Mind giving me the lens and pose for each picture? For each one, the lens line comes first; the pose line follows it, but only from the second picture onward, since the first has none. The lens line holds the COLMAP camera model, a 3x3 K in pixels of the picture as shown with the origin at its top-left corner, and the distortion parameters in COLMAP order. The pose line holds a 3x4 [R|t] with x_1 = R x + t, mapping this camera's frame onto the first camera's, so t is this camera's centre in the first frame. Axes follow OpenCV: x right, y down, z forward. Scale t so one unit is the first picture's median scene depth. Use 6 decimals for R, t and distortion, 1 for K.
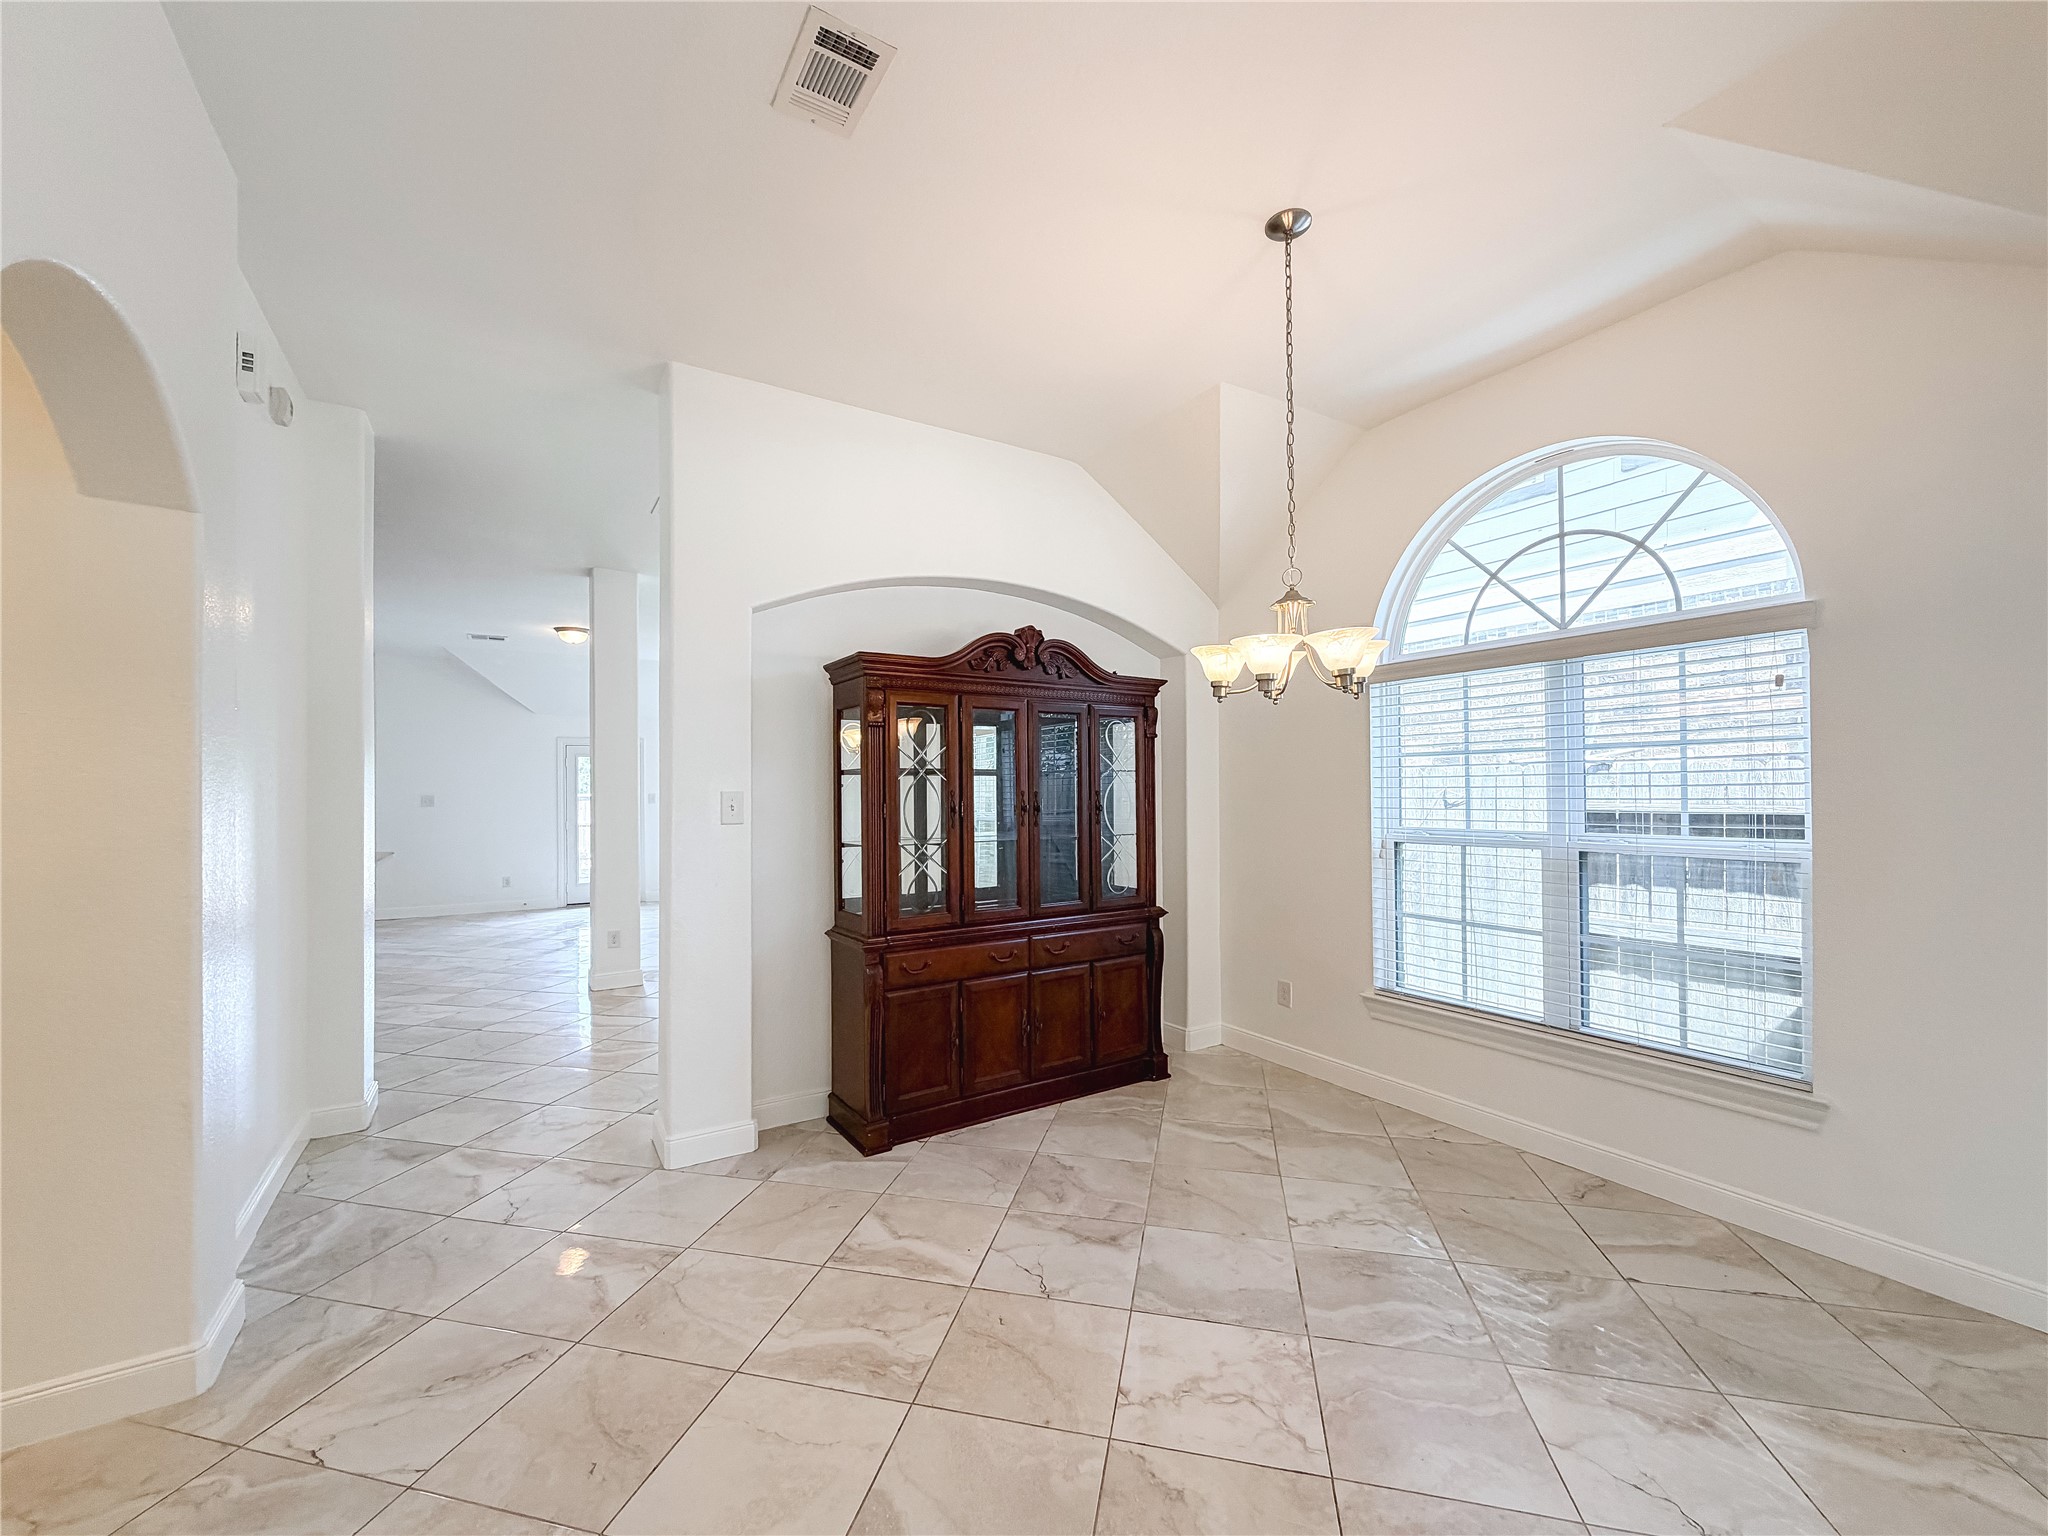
lens RADIAL K [[816.7, 0, 1019.1], [0, 816.7, 776.1], [0, 0, 1]] dist [-0.014014, -0.000055]
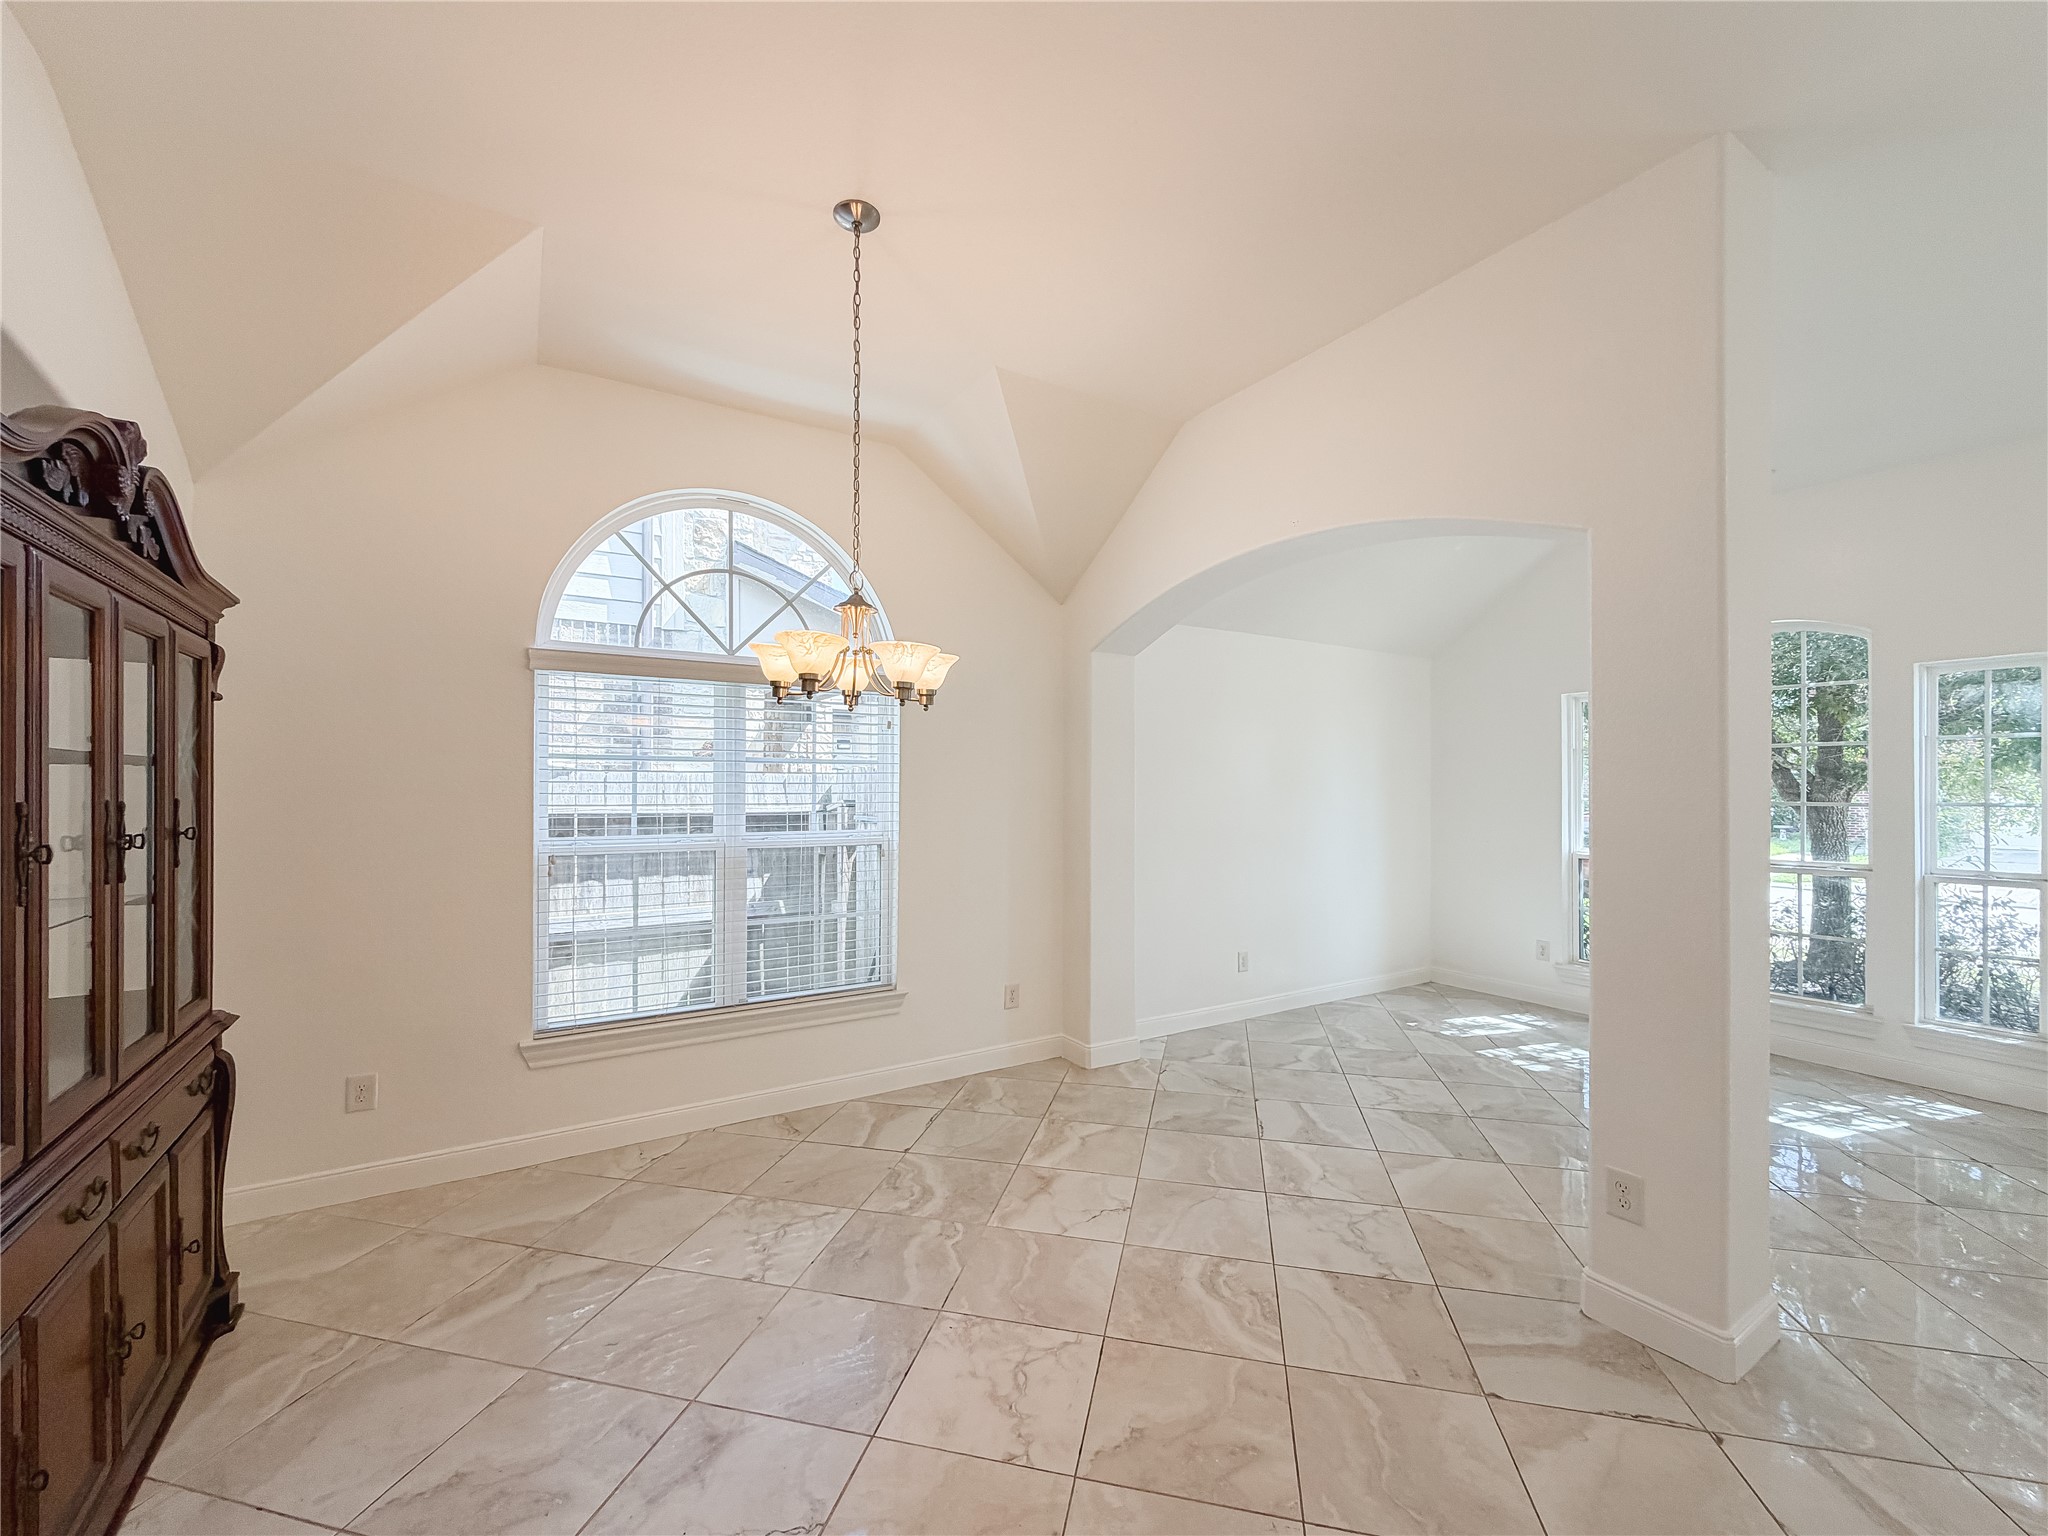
lens RADIAL K [[812.4, 0, 1020.1], [0, 812.4, 786.1], [0, 0, 1]] dist [-0.000342, -0.000017]
pose [[0.005762, 0.010286, 0.999930, -0.461044], [-0.018488, 0.999777, -0.010178, 0.006673], [-0.999812, -0.018429, 0.005951, 0.578702]]
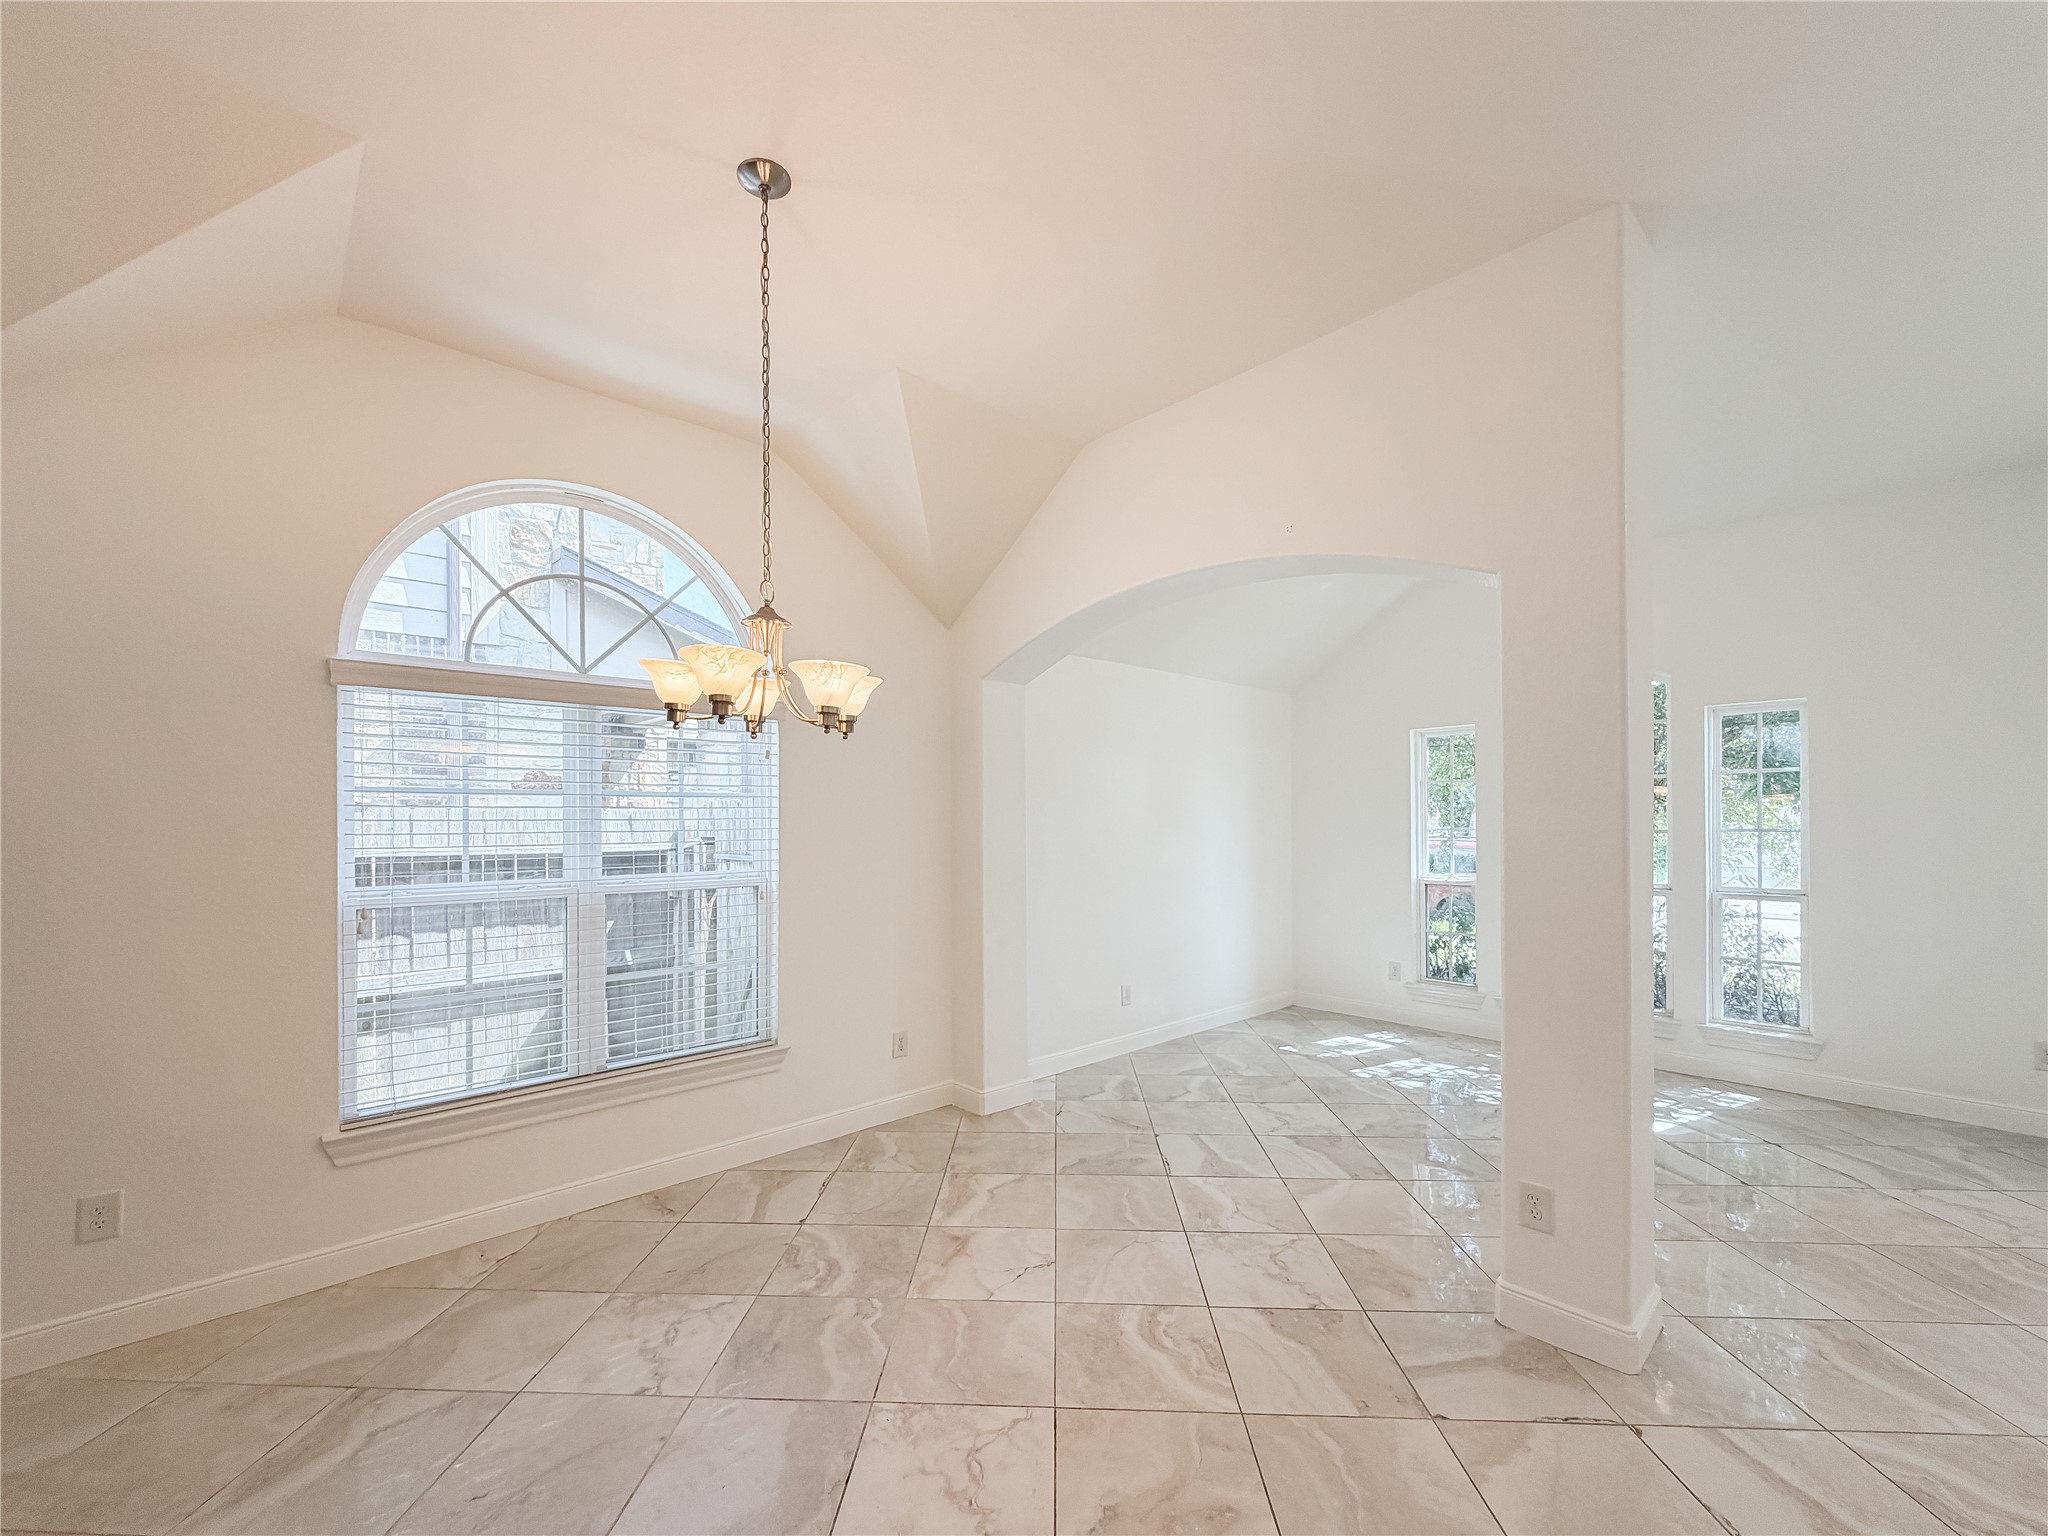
lens RADIAL K [[829.3, 0, 1009.4], [0, 829.3, 820.6], [0, 0, 1]] dist [0.000472, -0.000254]
pose [[-0.174310, 0.008586, 0.984653, -0.417269], [-0.008711, 0.999909, -0.010261, 0.005014], [-0.984652, -0.010366, -0.174220, 0.654027]]
